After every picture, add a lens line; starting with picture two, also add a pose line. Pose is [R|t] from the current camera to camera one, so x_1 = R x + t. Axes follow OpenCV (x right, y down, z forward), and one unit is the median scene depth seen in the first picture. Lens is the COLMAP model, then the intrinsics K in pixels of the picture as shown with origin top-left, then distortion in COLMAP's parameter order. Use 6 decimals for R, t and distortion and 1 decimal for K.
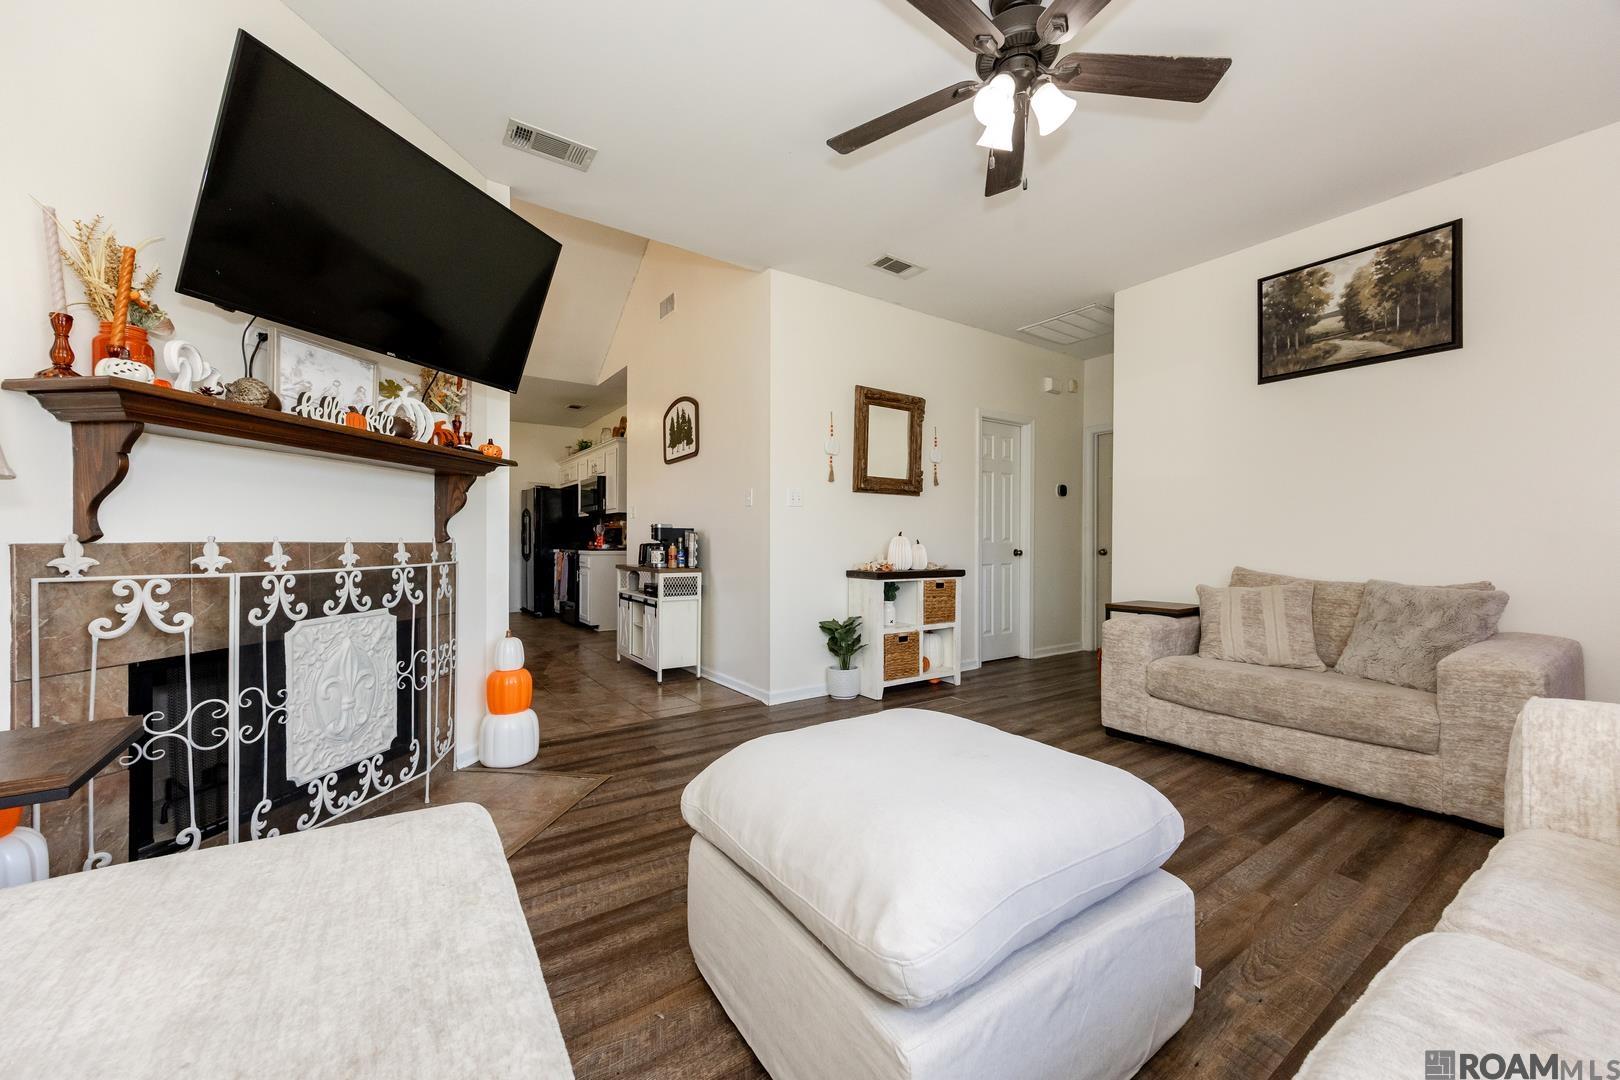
lens RADIAL K [[612.3, 0, 797.8], [0, 612.3, 542.2], [0, 0, 1]] dist [0.011797, -0.000092]
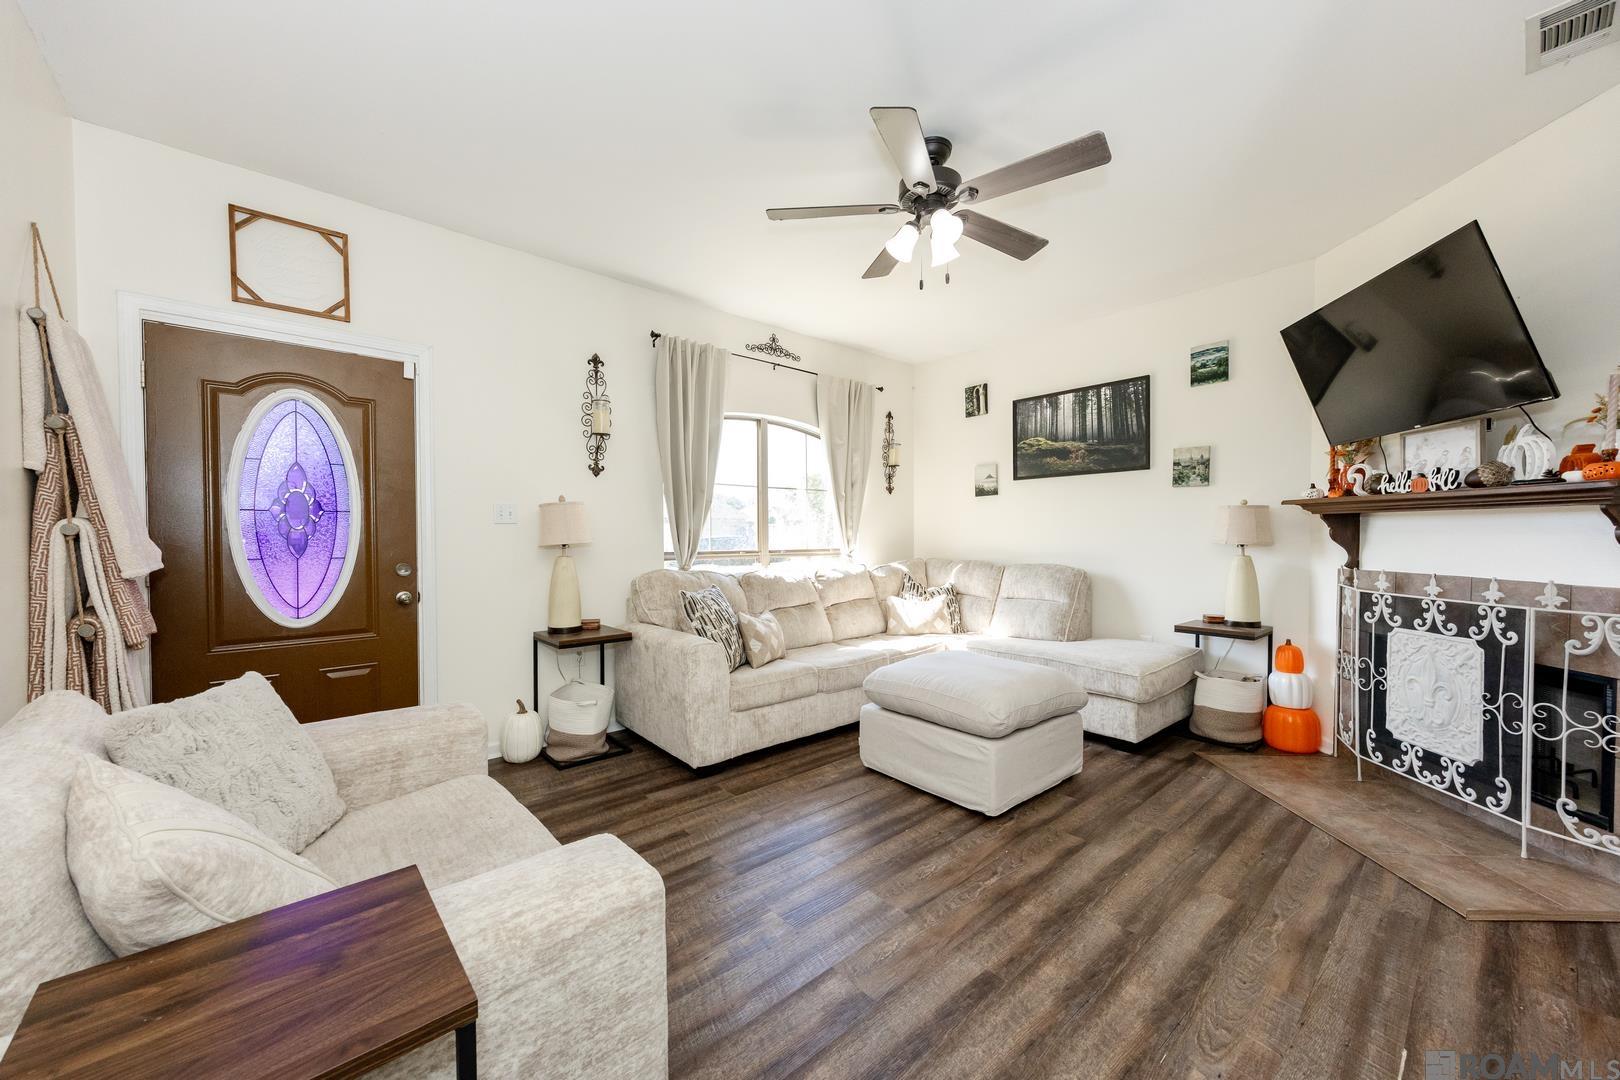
lens RADIAL K [[612.3, 0, 806.4], [0, 612.3, 544.7], [0, 0, 1]] dist [0.011797, -0.000092]
pose [[-0.991451, 0.001711, -0.130465, 0.712762], [-0.001308, 0.999733, 0.023052, -0.093178], [0.130470, 0.023026, -0.991185, 2.057104]]
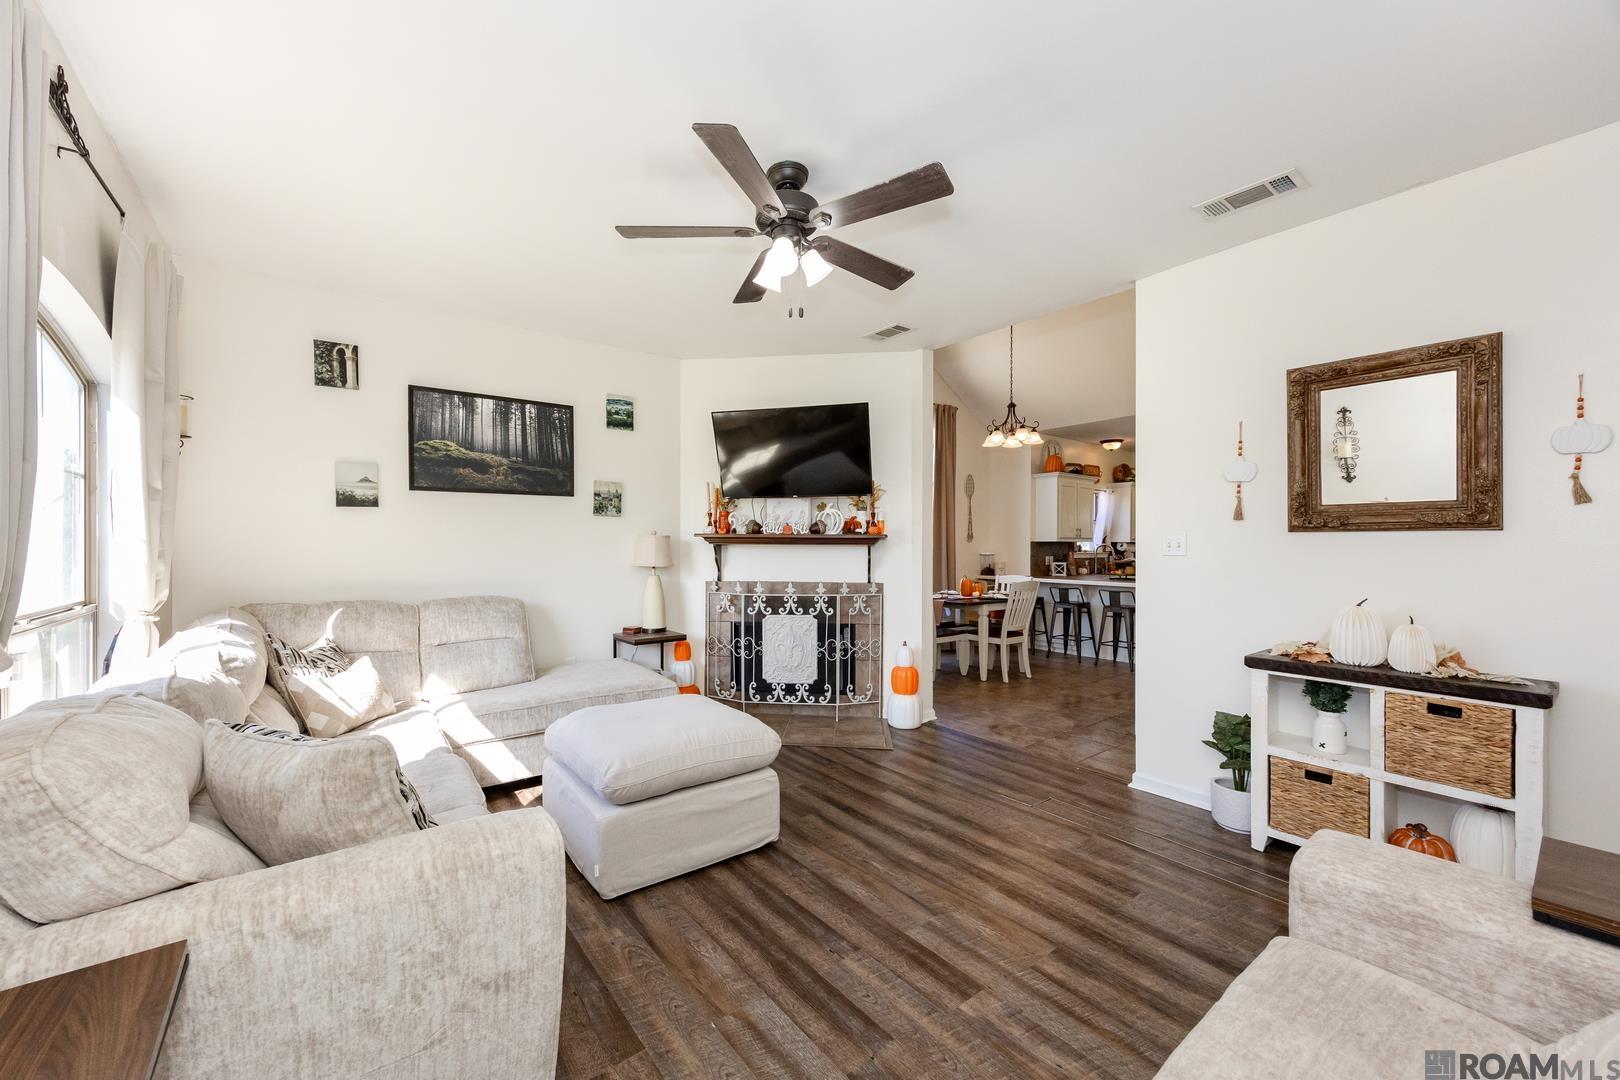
lens RADIAL K [[612.3, 0, 800.4], [0, 612.3, 545.6], [0, 0, 1]] dist [0.011797, -0.000092]
pose [[0.064185, -0.001493, -0.997937, 1.450845], [-0.005643, 0.999982, -0.001859, -0.127960], [0.997922, 0.005751, 0.064175, 0.873558]]
